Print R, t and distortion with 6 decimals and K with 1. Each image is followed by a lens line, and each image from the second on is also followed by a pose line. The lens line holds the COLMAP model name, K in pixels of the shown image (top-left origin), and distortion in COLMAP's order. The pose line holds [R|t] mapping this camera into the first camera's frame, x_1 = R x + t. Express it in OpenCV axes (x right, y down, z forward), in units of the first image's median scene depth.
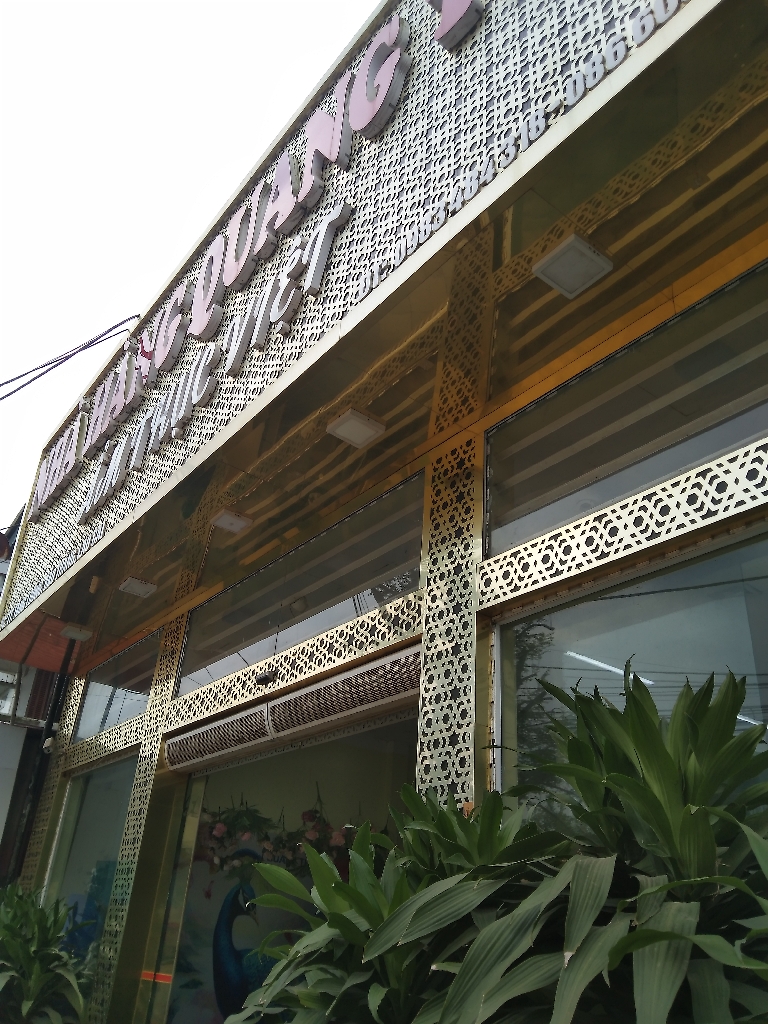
lens RADIAL K [[826.8, 0, 387.5], [0, 826.8, 516.2], [0, 0, 1]] dist [0.098050, -0.131486]
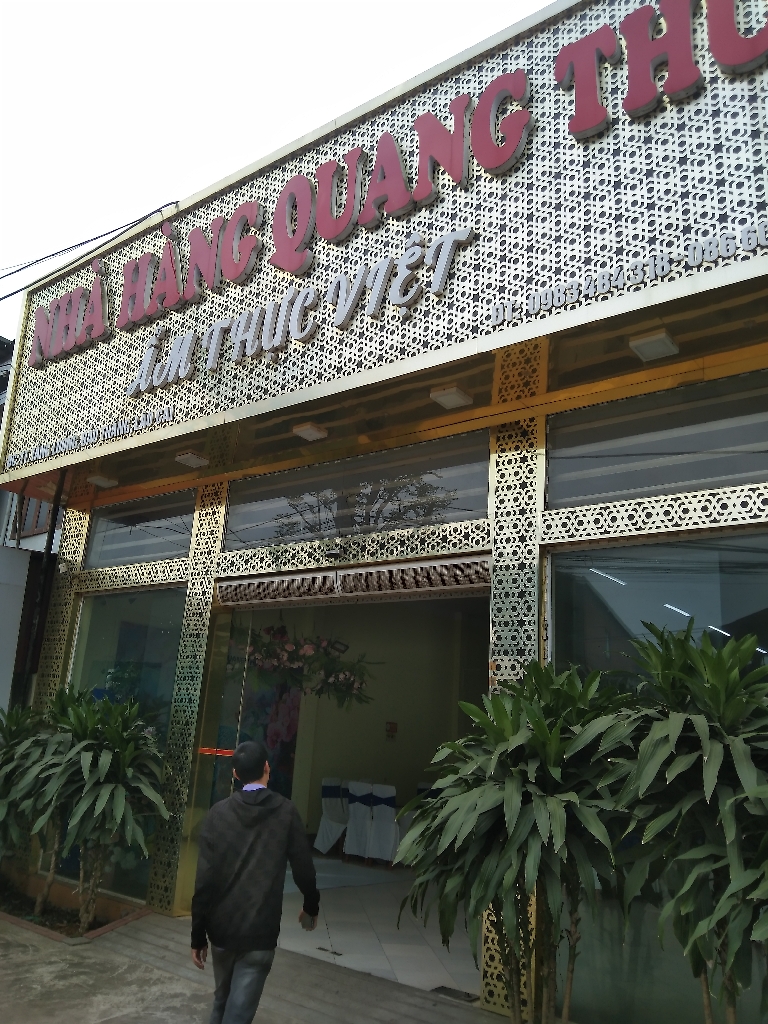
lens RADIAL K [[826.8, 0, 387.5], [0, 826.8, 516.2], [0, 0, 1]] dist [0.098050, -0.131486]
pose [[0.966869, 0.066914, 0.246348, -0.527630], [-0.123652, 0.967027, 0.222643, -0.234846], [-0.223328, -0.245728, 0.943262, -0.371627]]
